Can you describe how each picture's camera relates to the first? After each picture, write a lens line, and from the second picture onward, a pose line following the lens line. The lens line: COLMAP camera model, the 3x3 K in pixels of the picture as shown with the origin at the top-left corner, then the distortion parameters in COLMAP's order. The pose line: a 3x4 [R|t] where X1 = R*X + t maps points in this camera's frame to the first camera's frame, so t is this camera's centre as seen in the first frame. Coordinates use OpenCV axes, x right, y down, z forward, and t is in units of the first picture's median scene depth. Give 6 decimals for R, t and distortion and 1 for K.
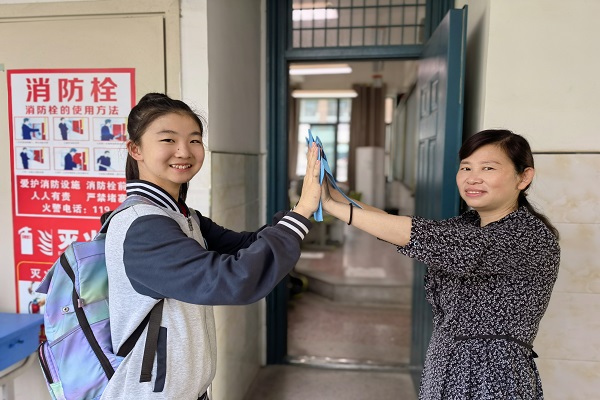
lens RADIAL K [[467.5, 0, 300.1], [0, 467.5, 201.6], [0, 0, 1]] dist [0.004576, -0.000436]
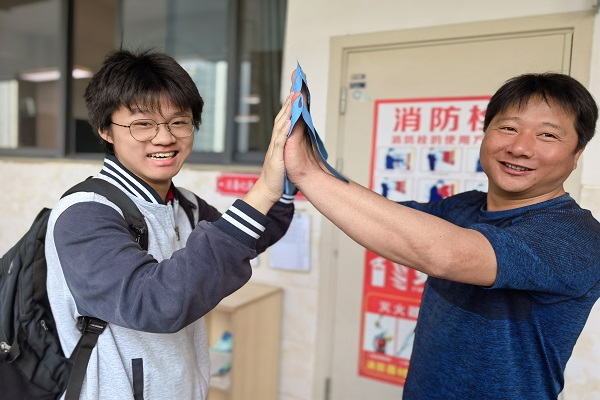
lens RADIAL K [[467.5, 0, 299.9], [0, 467.5, 200.3], [0, 0, 1]] dist [0.004576, -0.000436]
pose [[0.938810, 0.042235, -0.341835, -0.429170], [-0.062987, 0.996769, -0.049833, -0.007859], [0.338626, 0.068315, 0.938438, 0.019235]]
